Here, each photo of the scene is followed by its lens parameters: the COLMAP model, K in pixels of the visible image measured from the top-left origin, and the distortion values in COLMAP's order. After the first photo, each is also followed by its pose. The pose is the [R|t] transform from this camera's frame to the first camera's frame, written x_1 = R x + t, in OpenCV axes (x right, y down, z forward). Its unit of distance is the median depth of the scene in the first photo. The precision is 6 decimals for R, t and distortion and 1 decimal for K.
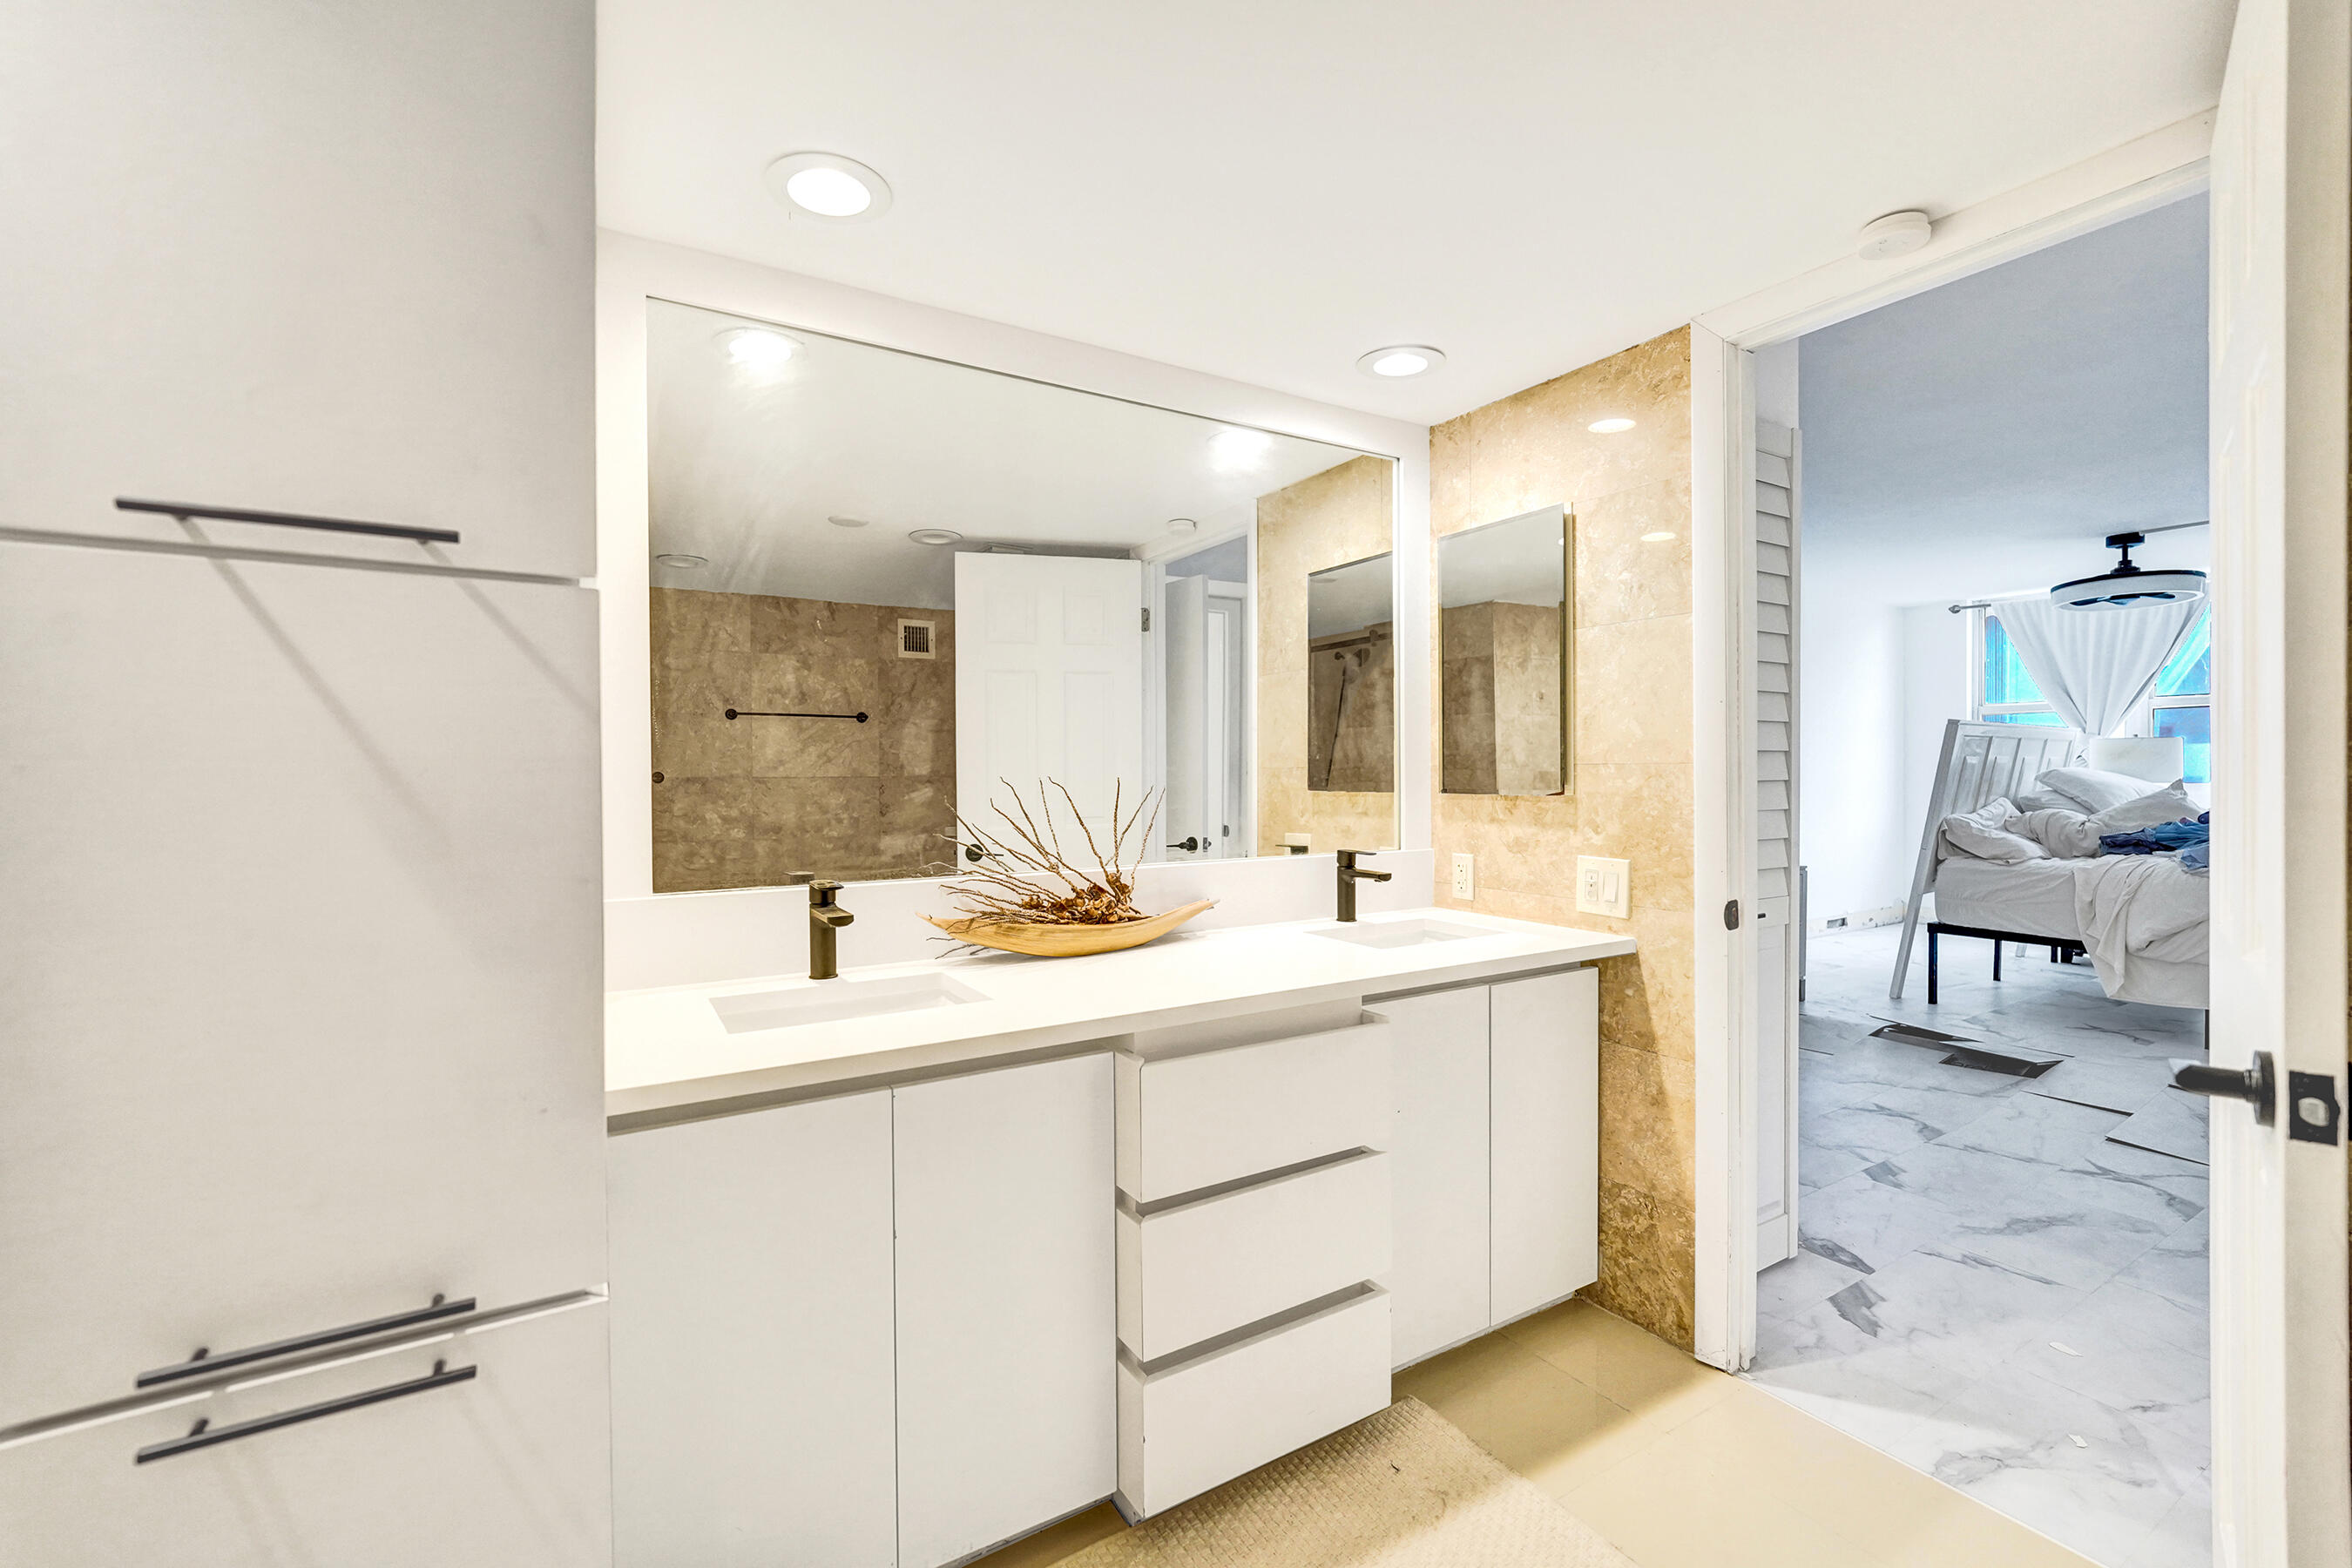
lens RADIAL K [[979.1, 0, 1165.8], [0, 979.1, 786.2], [0, 0, 1]] dist [-0.011334, 0.003478]
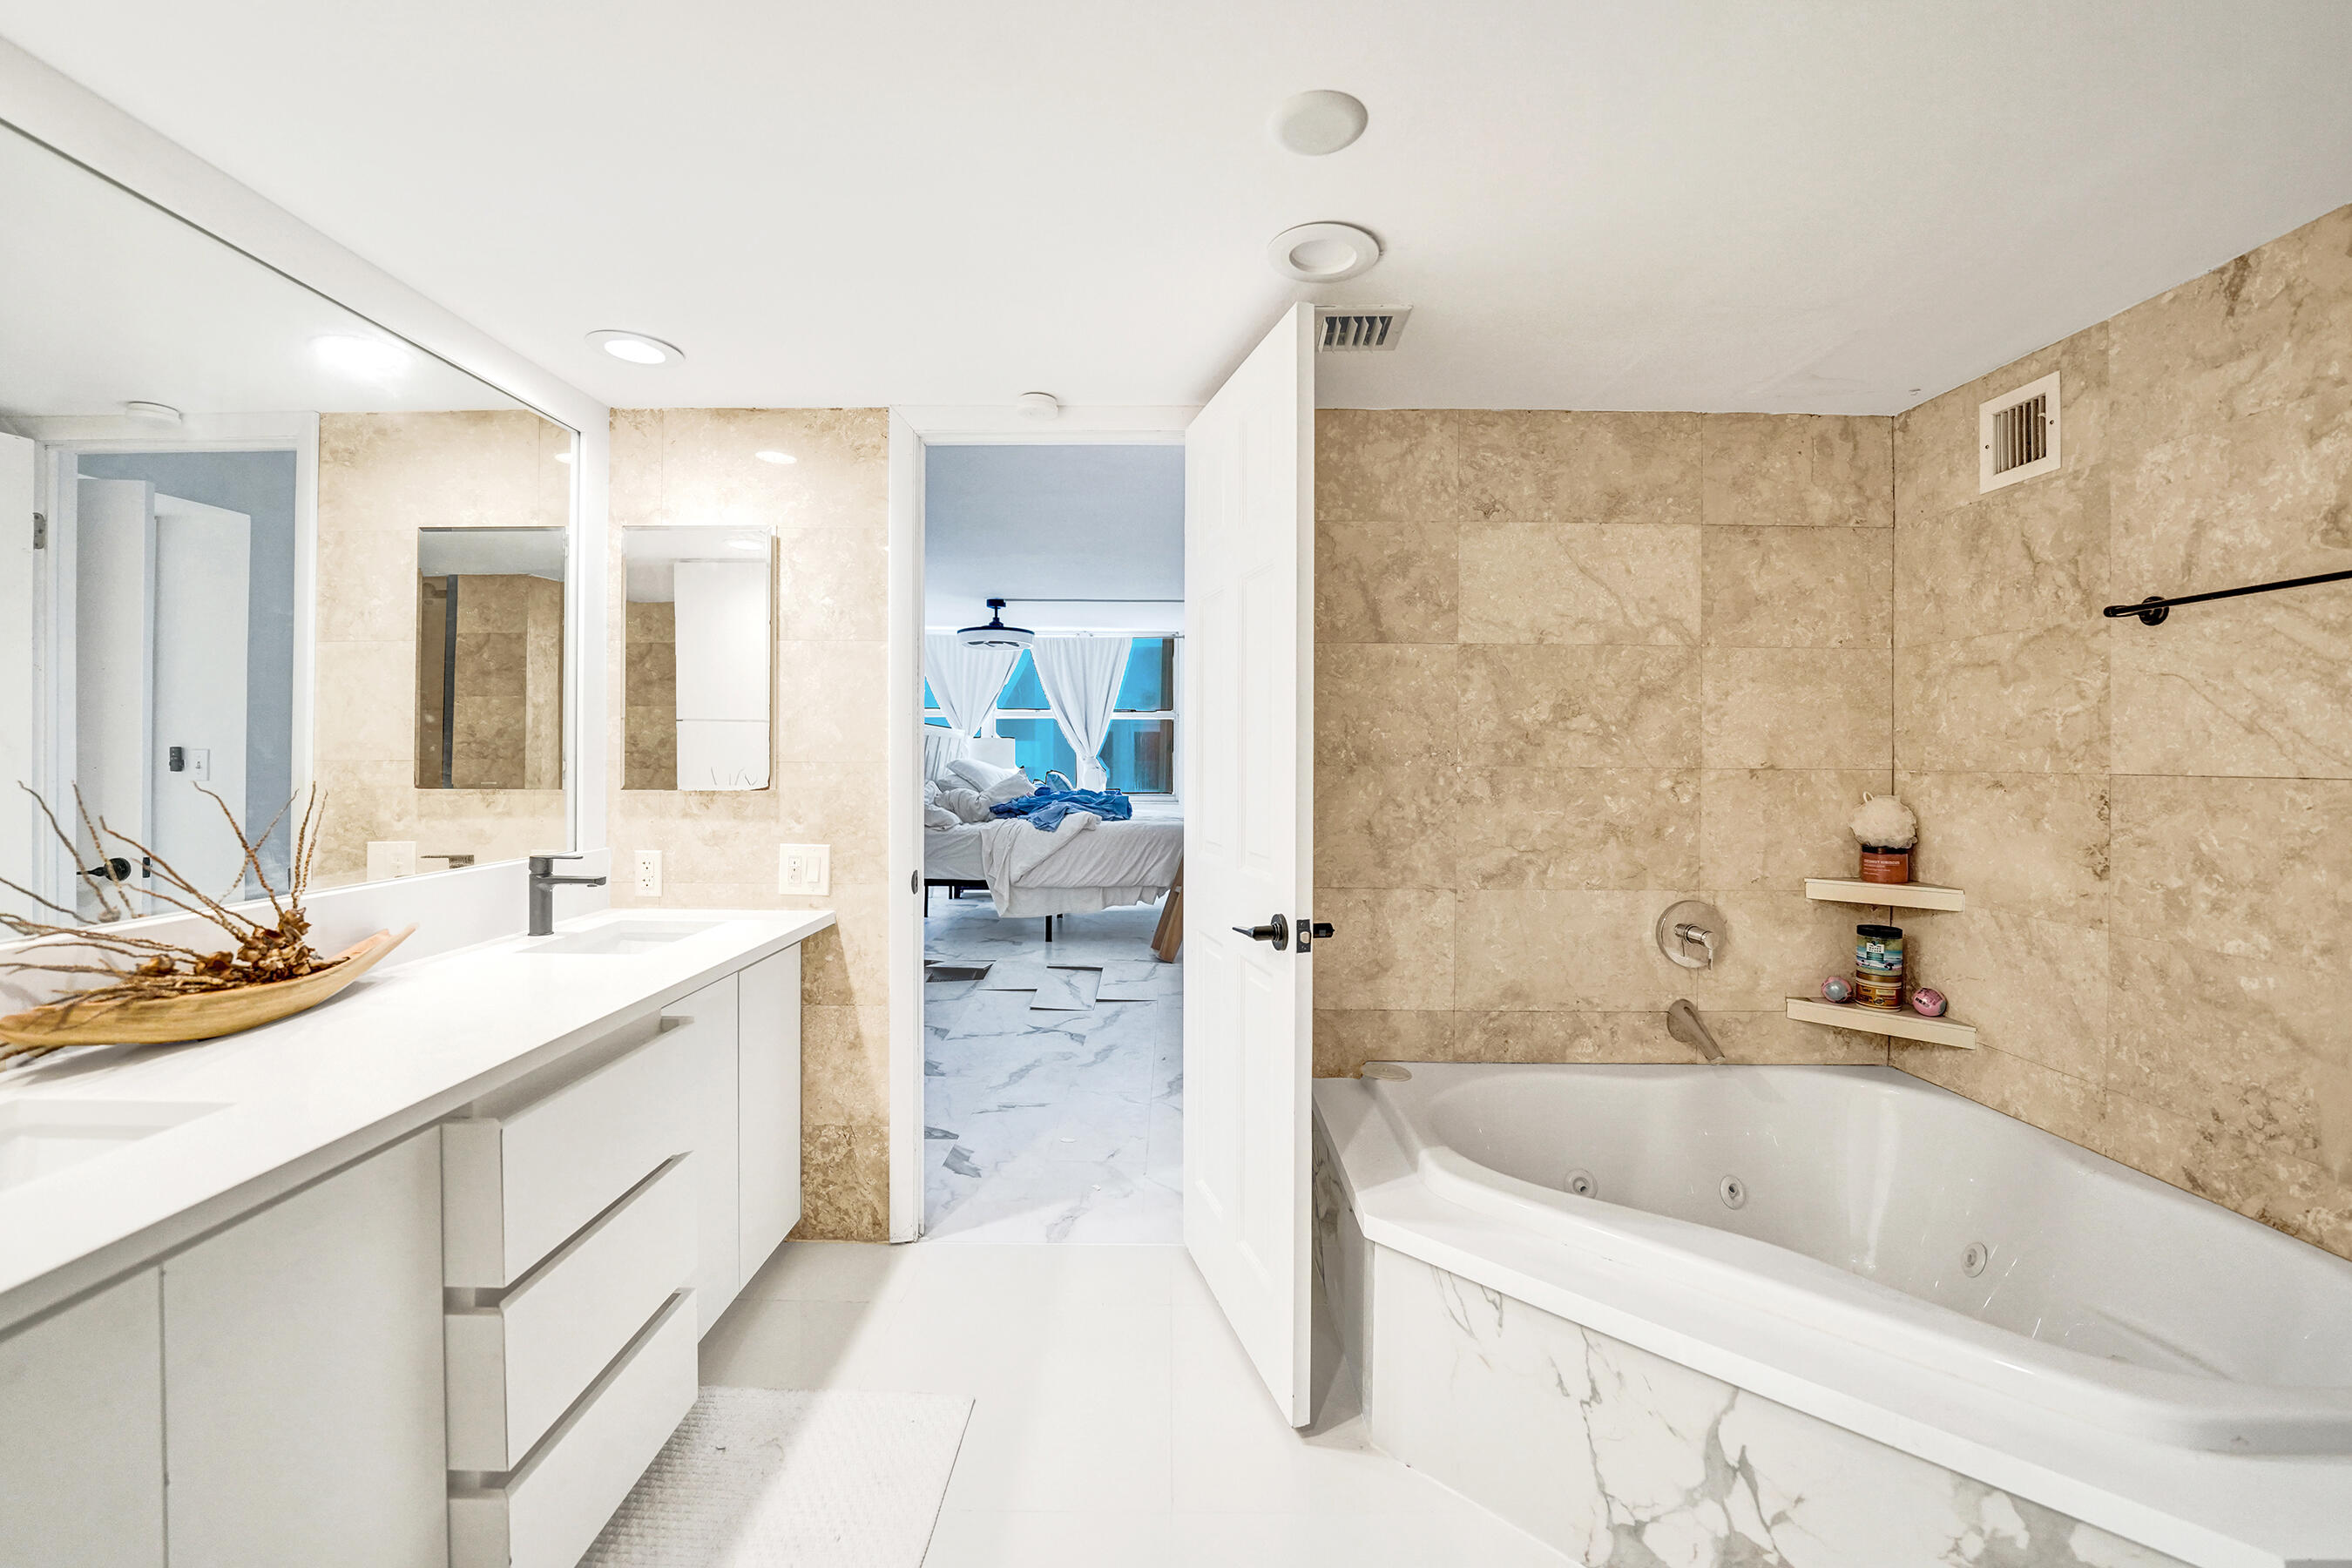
lens RADIAL K [[959.2, 0, 1170.9], [0, 959.2, 765.6], [0, 0, 1]] dist [-0.025549, -0.000113]
pose [[0.526106, -0.000957, 0.850418, -0.274957], [0.005010, 0.999986, -0.001974, -0.014119], [-0.850404, 0.005299, 0.526103, 0.052087]]
